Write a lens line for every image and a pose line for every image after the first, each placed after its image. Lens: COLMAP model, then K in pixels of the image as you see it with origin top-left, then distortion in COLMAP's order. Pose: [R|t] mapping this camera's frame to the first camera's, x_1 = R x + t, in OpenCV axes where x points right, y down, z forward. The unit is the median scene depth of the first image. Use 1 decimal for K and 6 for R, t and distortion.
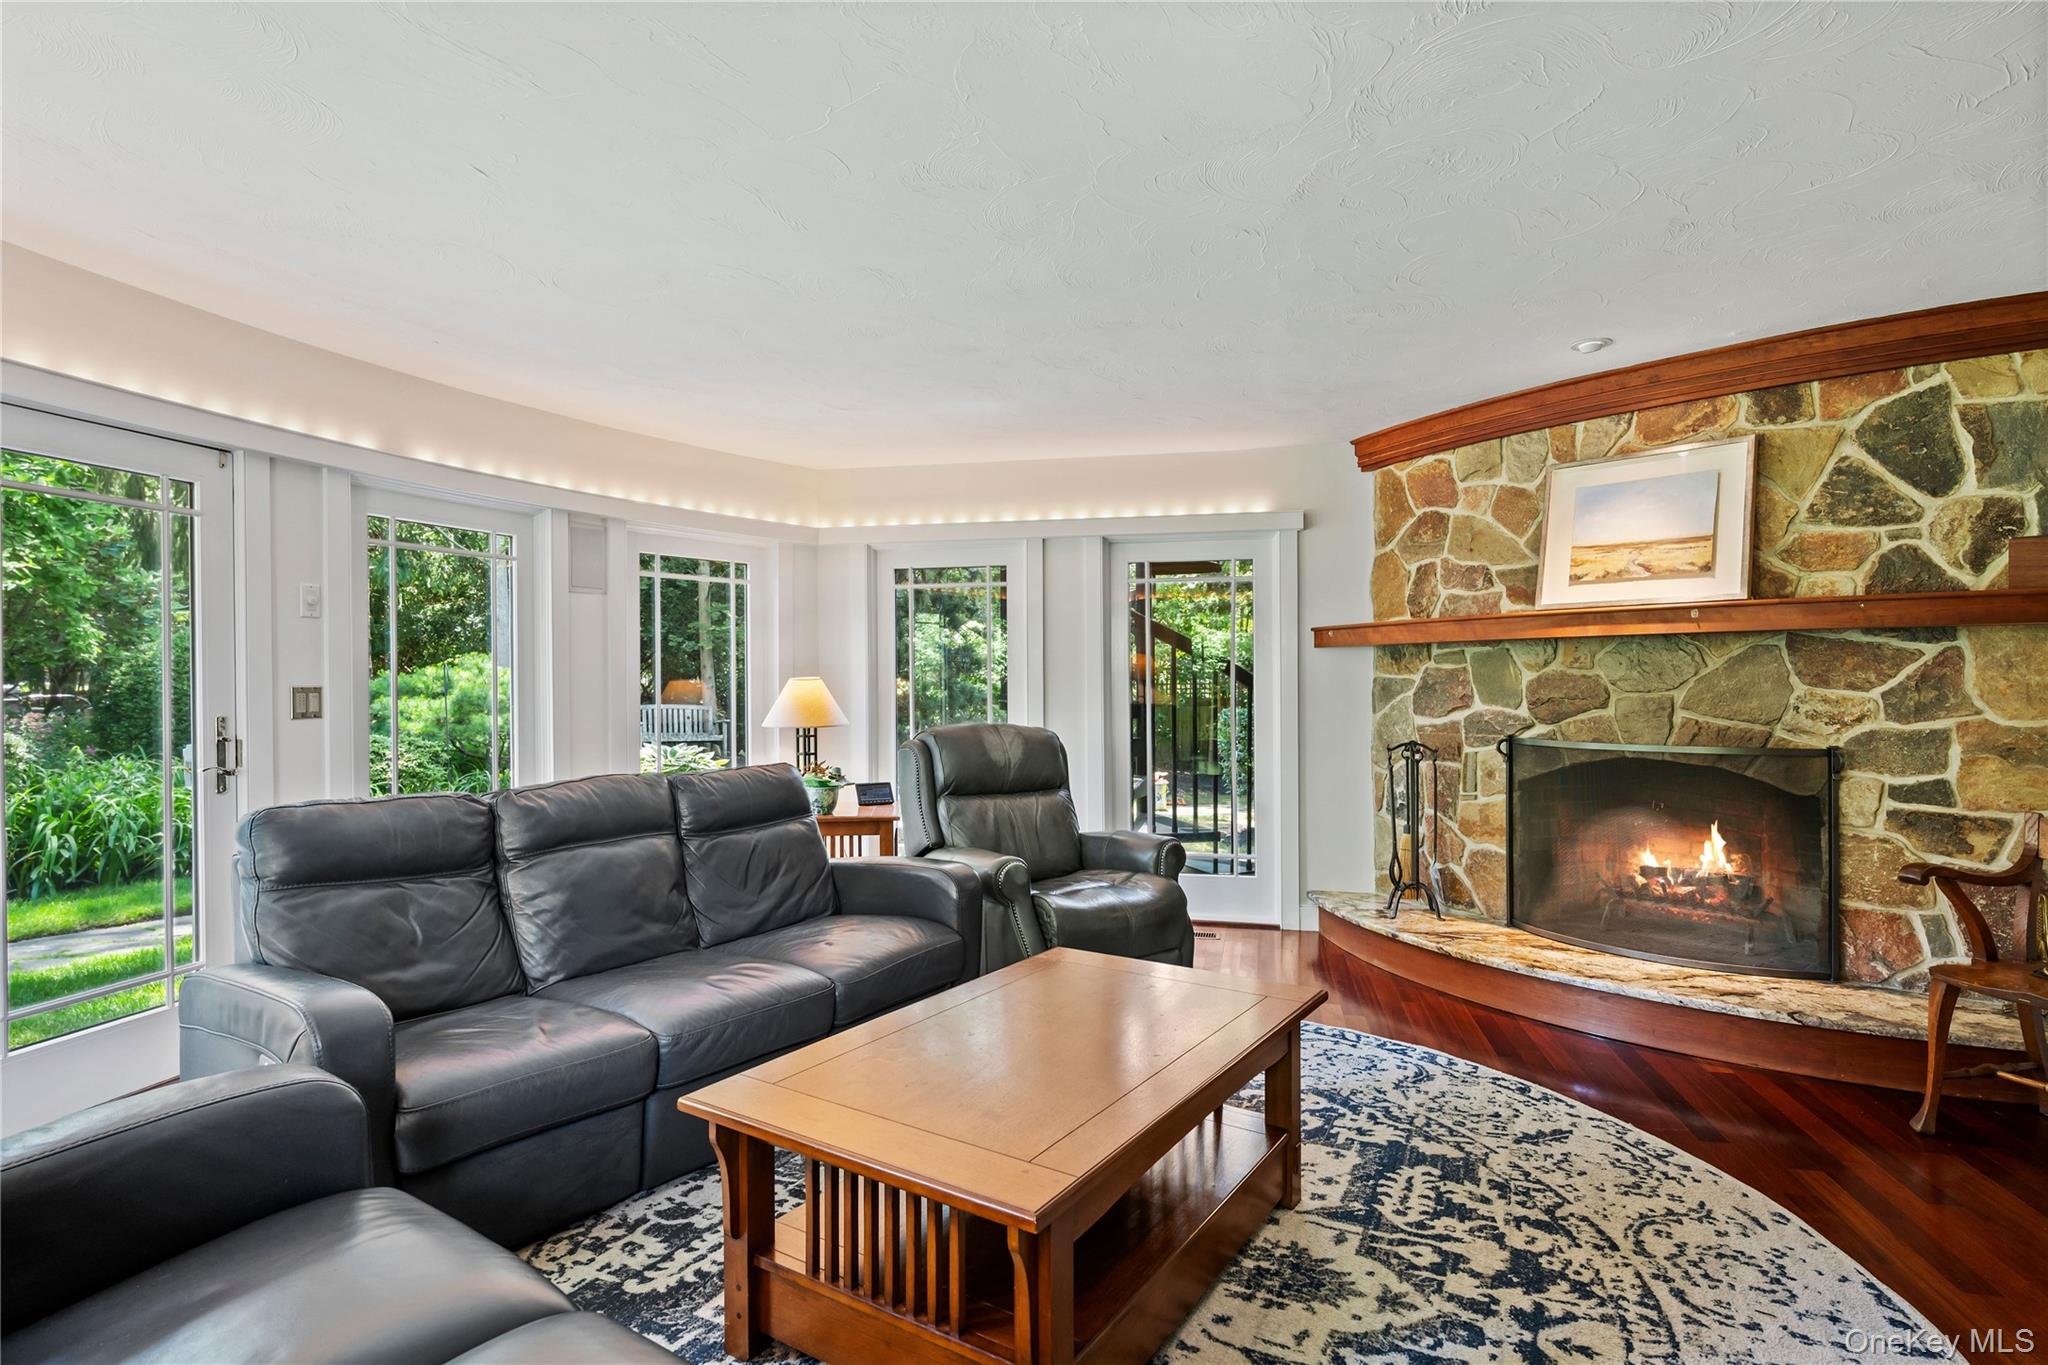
lens RADIAL K [[1033.8, 0, 1016.7], [0, 1033.8, 688.9], [0, 0, 1]] dist [-0.004644, -0.000904]
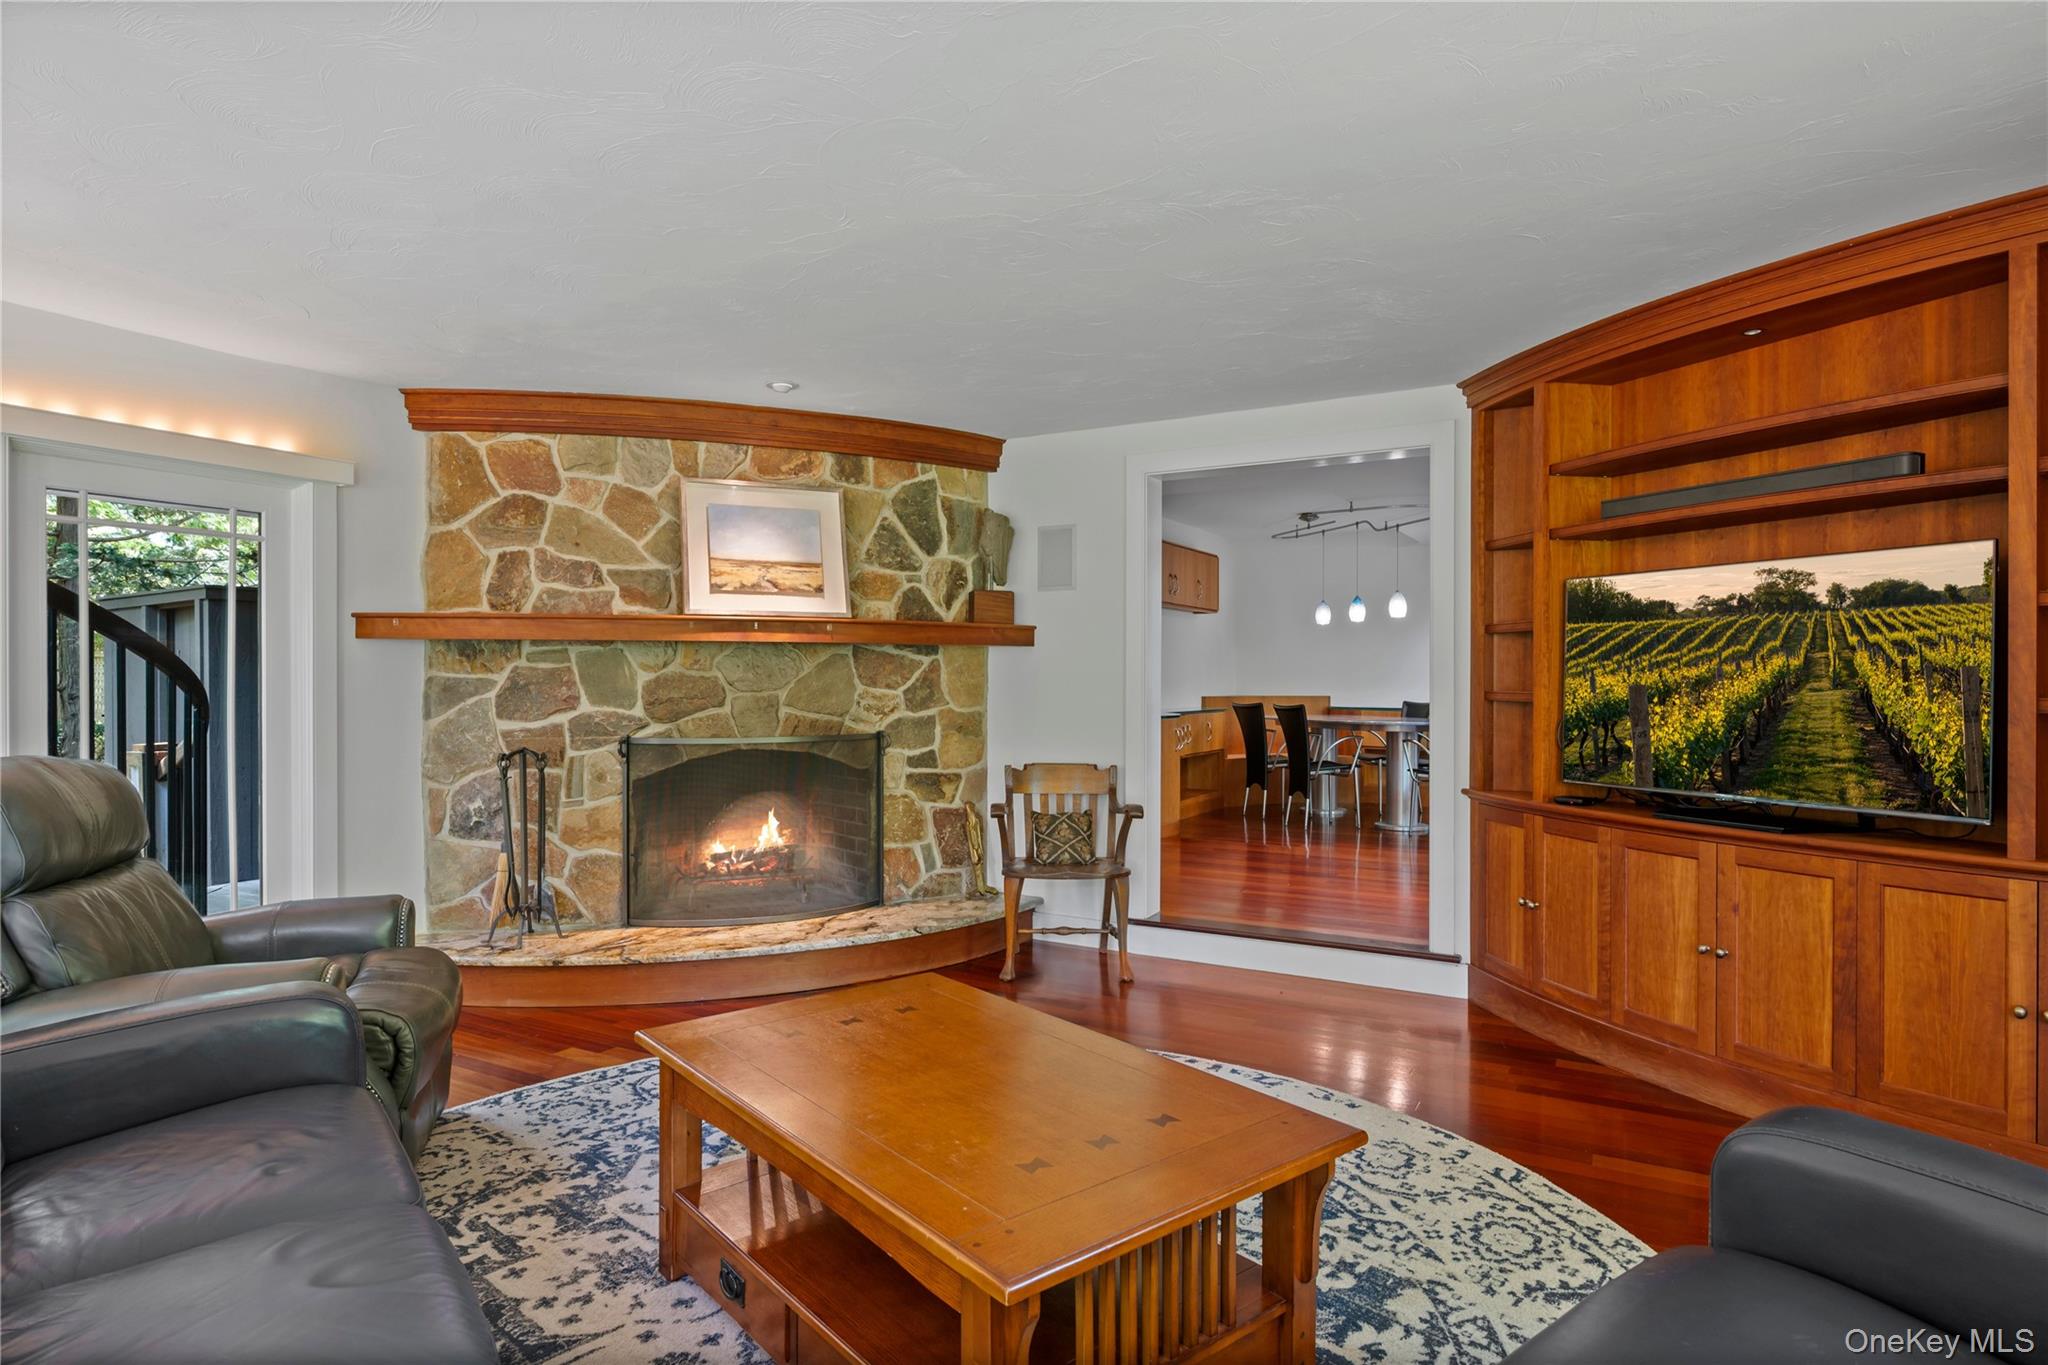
lens RADIAL K [[1097.7, 0, 1020.7], [0, 1097.7, 684.4], [0, 0, 1]] dist [0.008272, 0.001031]
pose [[0.306044, 0.001086, 0.952017, -0.457548], [0.005671, 0.999980, -0.002964, 0.000545], [-0.952001, 0.006306, 0.306031, 0.339448]]
